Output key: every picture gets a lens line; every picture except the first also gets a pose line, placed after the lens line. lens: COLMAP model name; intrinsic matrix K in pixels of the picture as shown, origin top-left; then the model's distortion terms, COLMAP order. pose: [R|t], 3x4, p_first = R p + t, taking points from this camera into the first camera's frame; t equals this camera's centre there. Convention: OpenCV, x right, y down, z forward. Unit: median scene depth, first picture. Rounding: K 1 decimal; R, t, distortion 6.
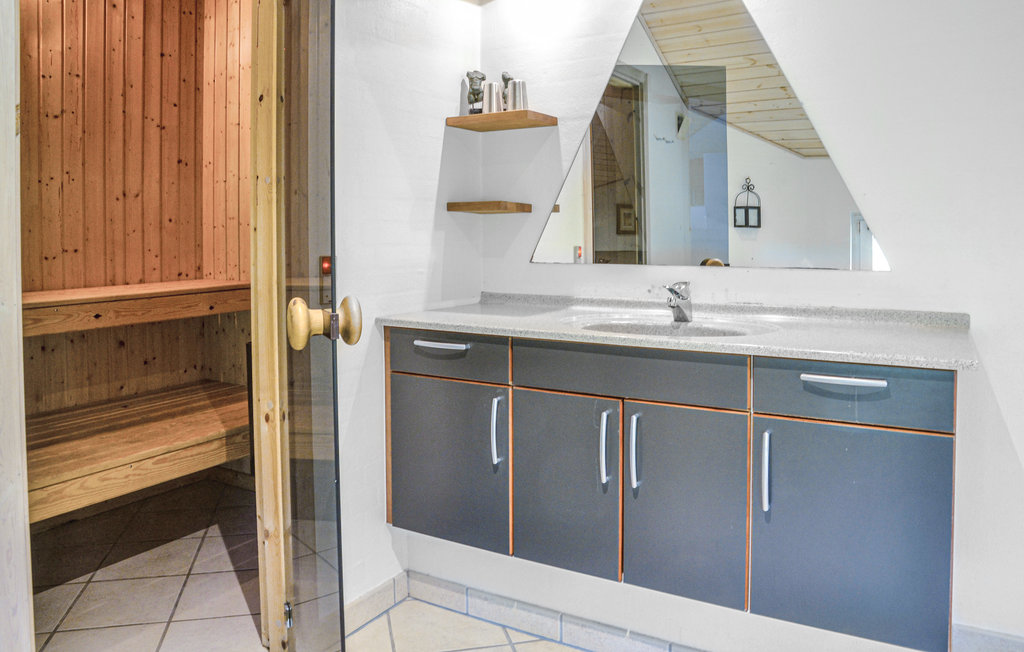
lens RADIAL K [[751.6, 0, 511.1], [0, 751.6, 321.5], [0, 0, 1]] dist [-0.085793, 0.030147]
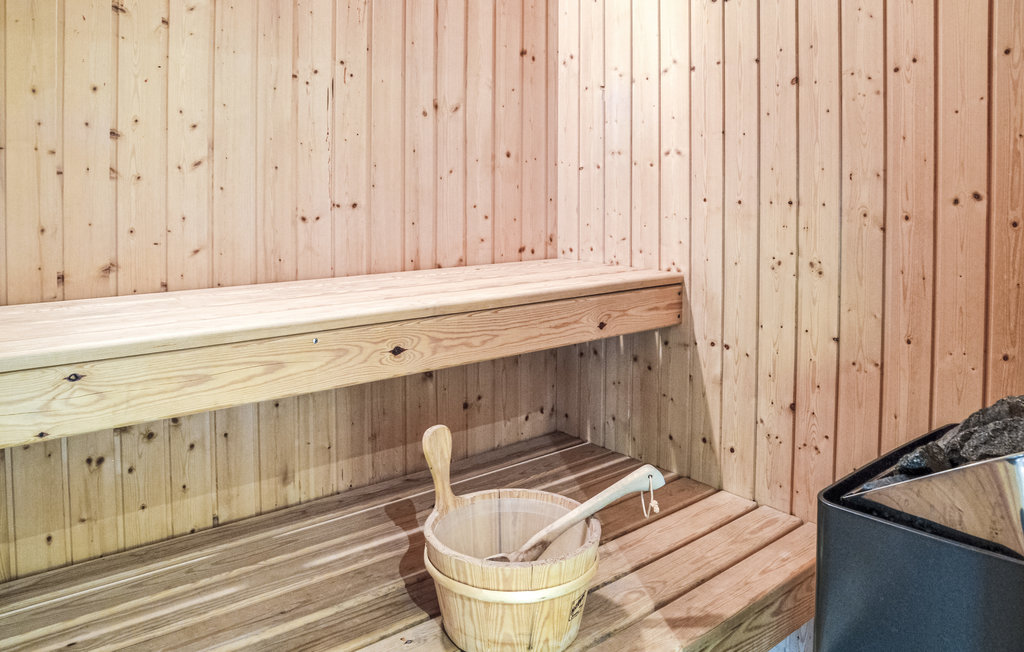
lens RADIAL K [[751.6, 0, 515.4], [0, 751.6, 324.7], [0, 0, 1]] dist [-0.085793, 0.030147]
pose [[0.943726, 0.032052, -0.329171, -0.275424], [-0.021517, 0.999134, 0.035599, -0.028173], [0.330027, -0.026513, 0.943599, 0.476172]]
